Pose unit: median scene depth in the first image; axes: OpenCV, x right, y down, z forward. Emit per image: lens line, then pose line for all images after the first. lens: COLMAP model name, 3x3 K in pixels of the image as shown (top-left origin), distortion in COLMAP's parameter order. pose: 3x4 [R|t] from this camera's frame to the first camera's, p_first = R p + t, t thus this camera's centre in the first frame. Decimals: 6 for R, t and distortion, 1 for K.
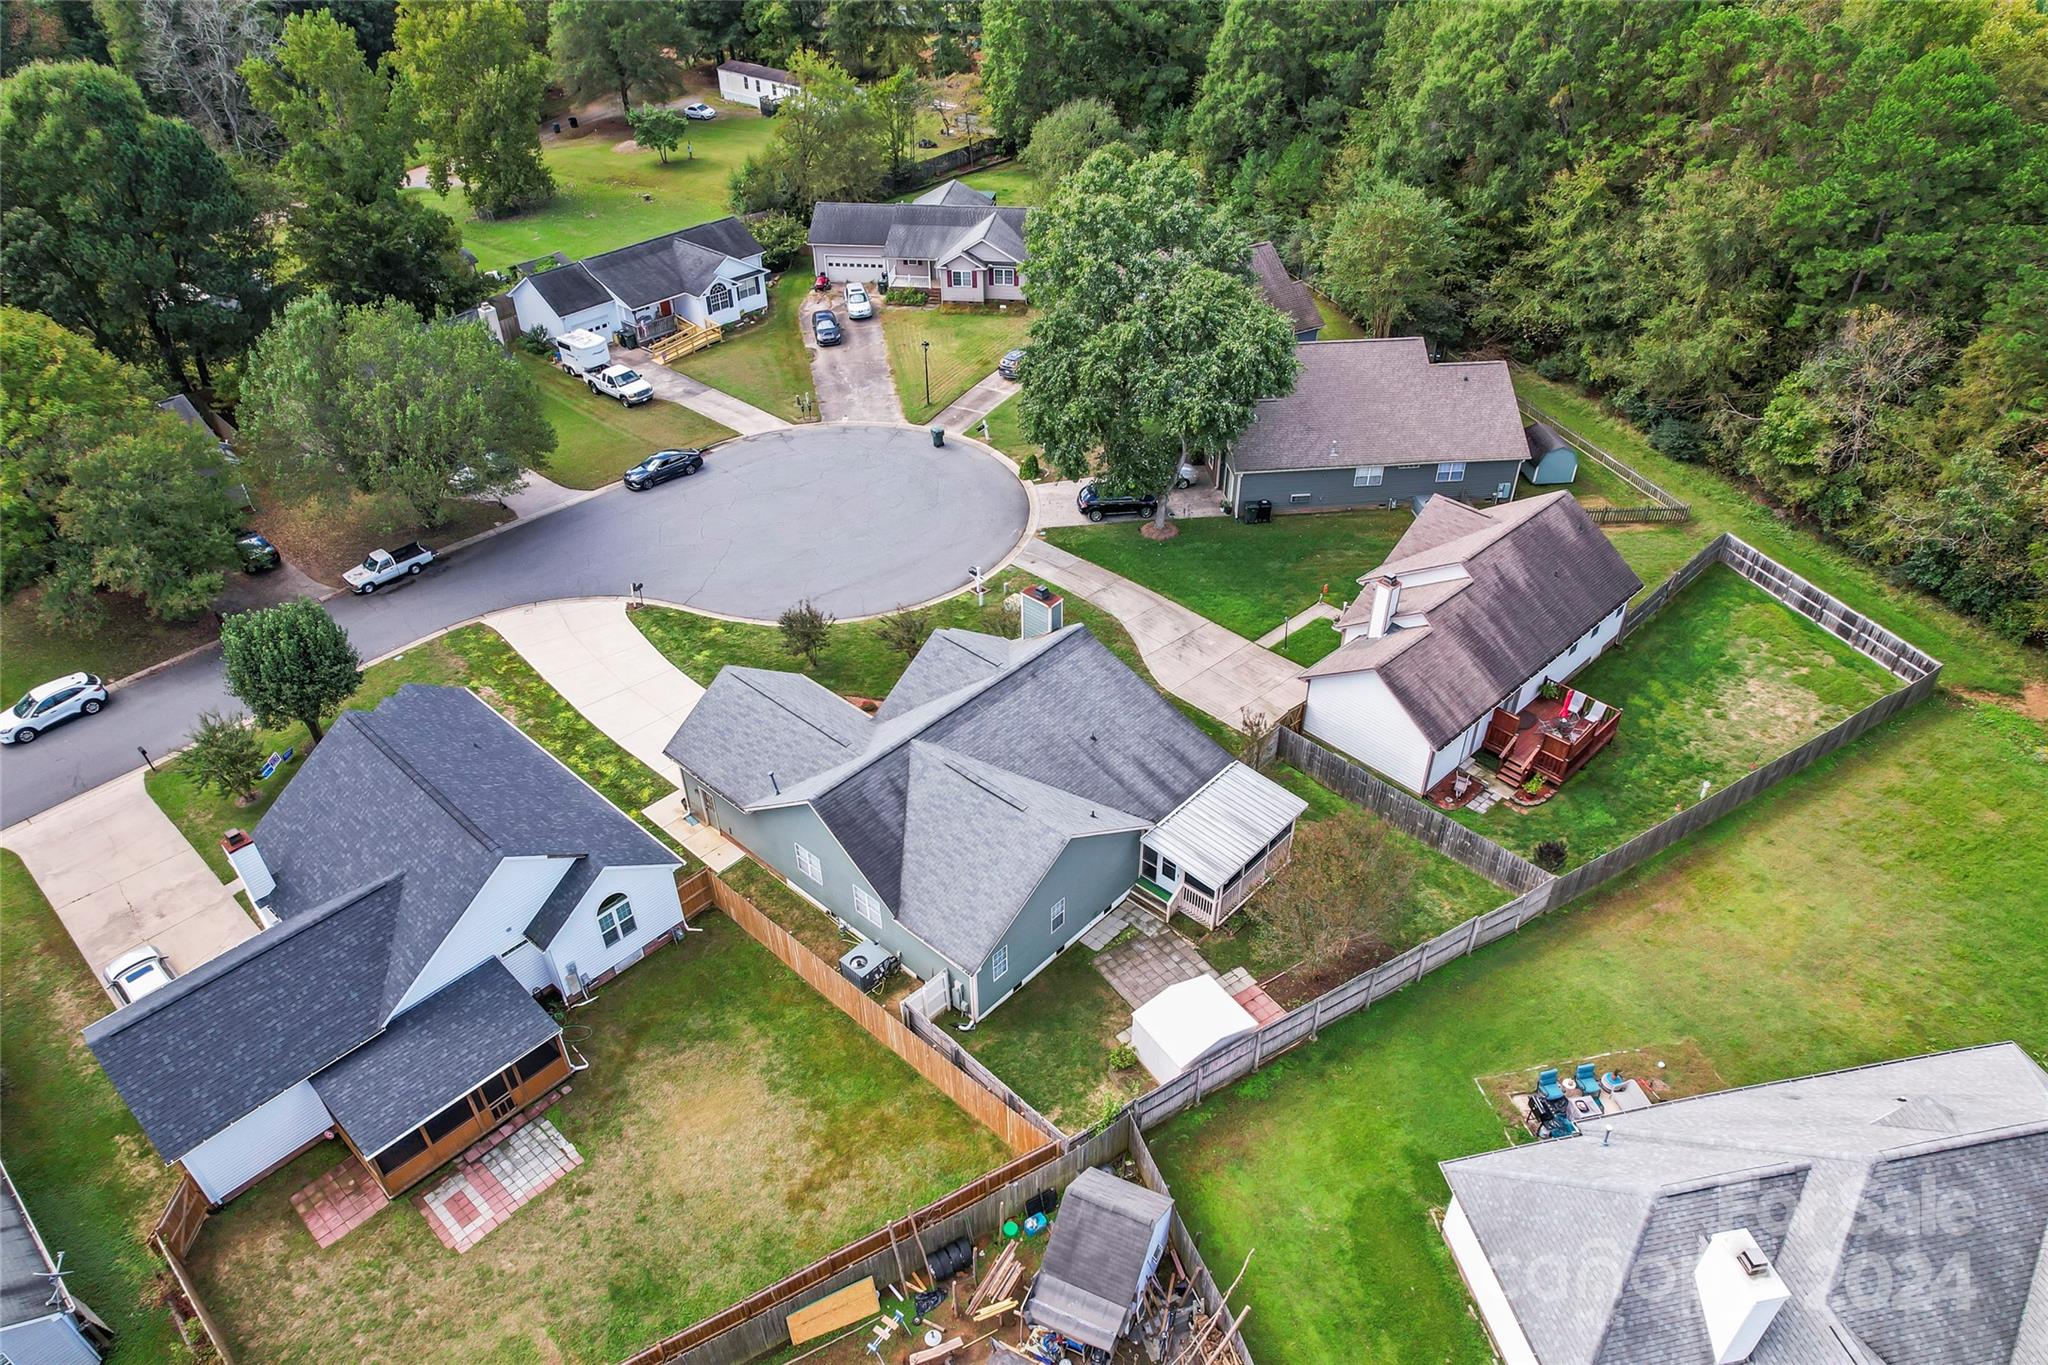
lens RADIAL K [[1338.8, 0, 1024.0], [0, 1338.8, 682.5], [0, 0, 1]] dist [-0.026312, 0.004241]
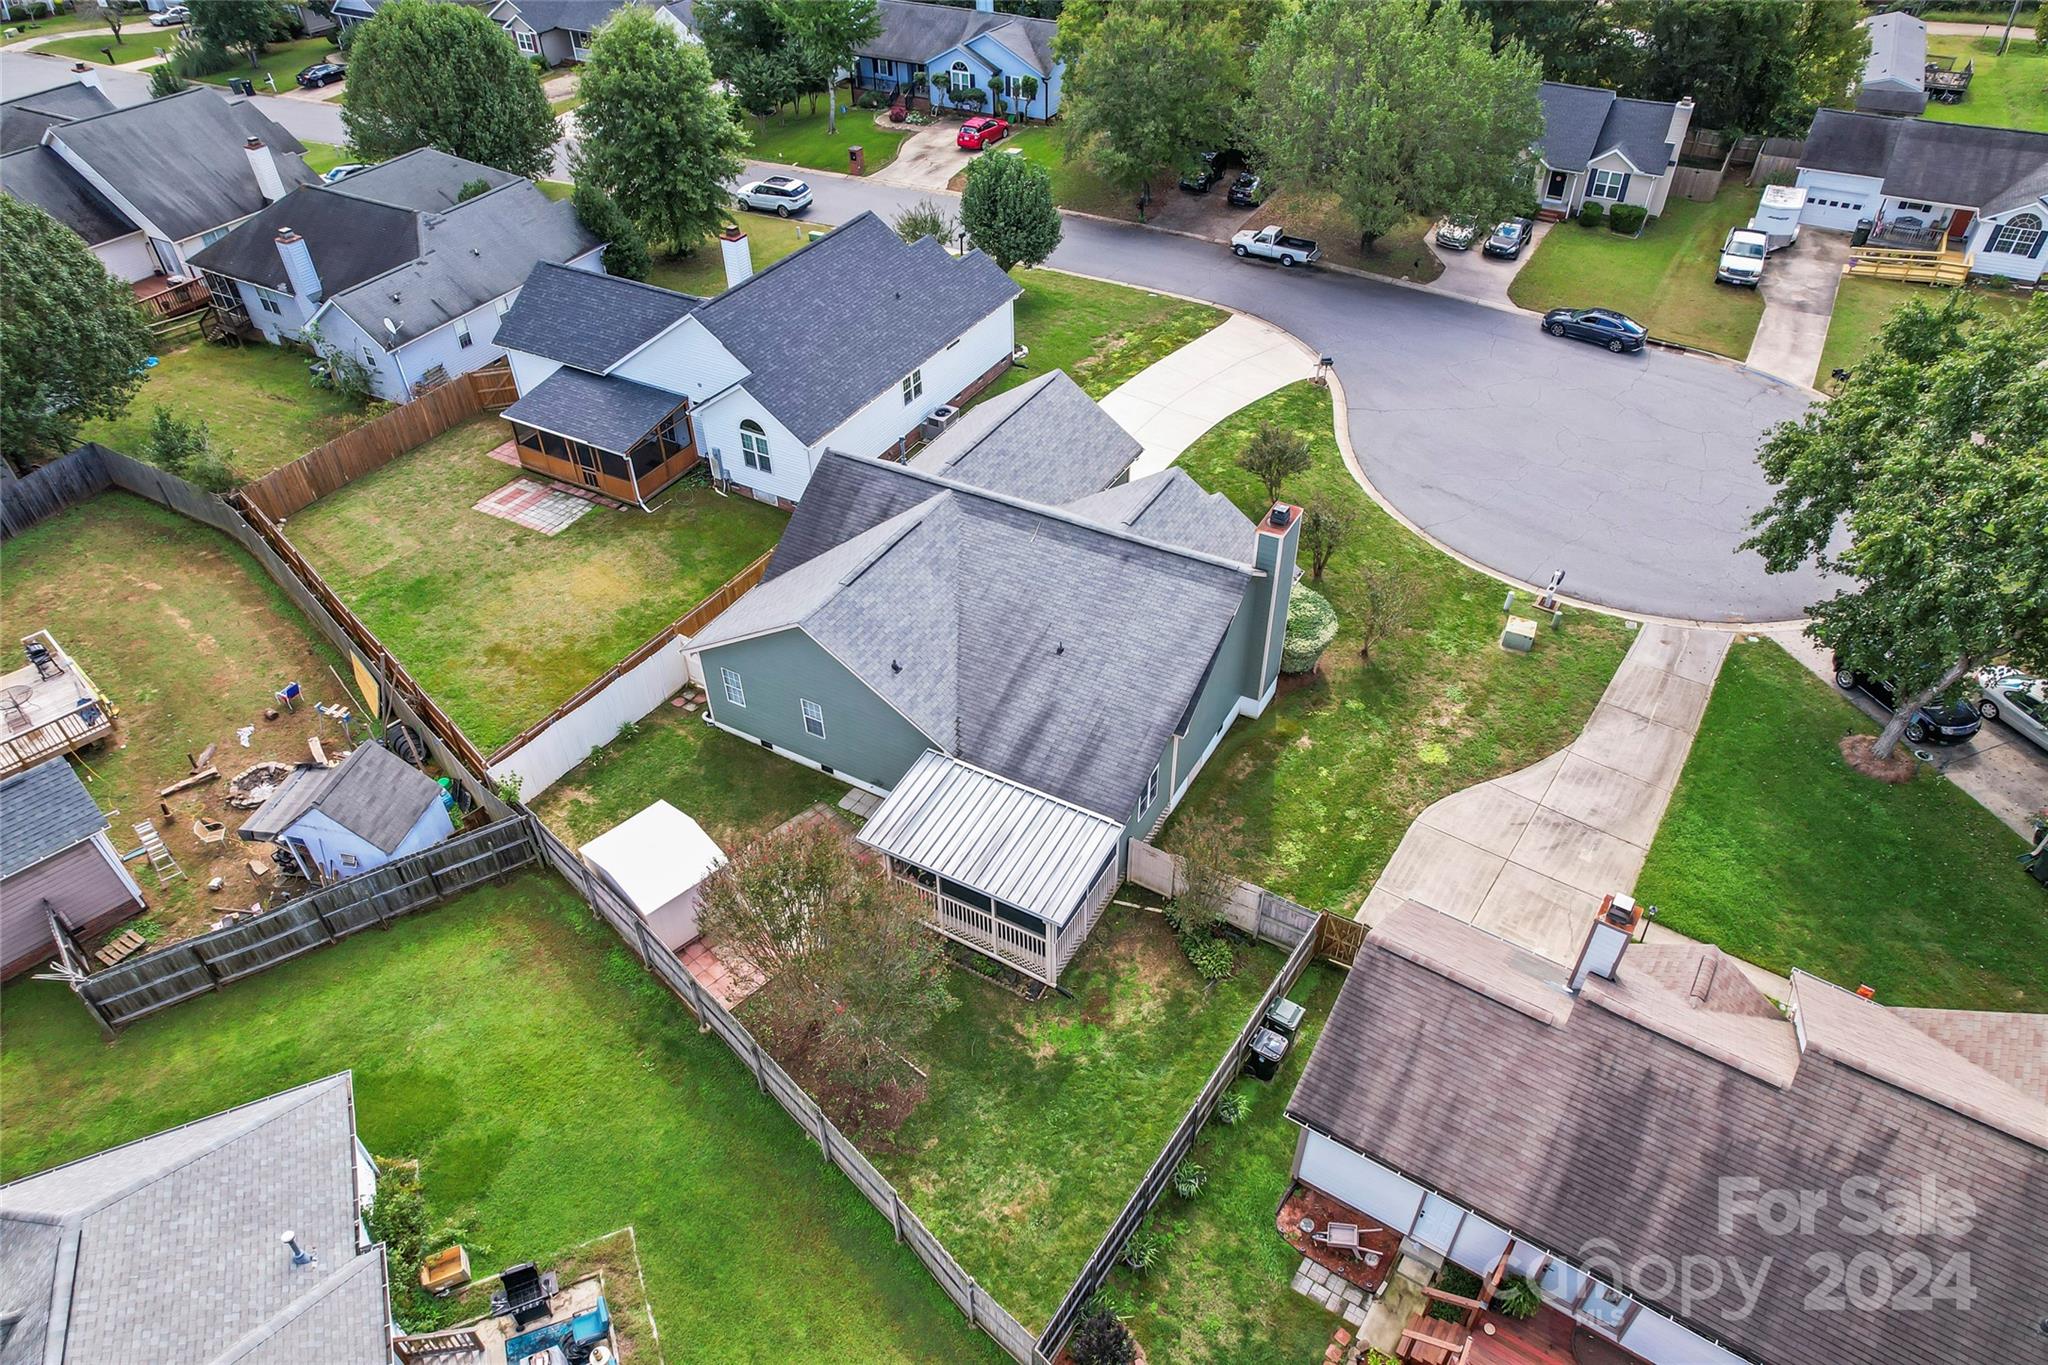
lens RADIAL K [[1338.8, 0, 1024.0], [0, 1338.8, 682.5], [0, 0, 1]] dist [-0.026312, 0.004241]
pose [[0.219602, 0.629040, -0.745710, 0.471098], [-0.568194, 0.703818, 0.426376, -0.192029], [0.793052, 0.330075, 0.511976, 0.485659]]
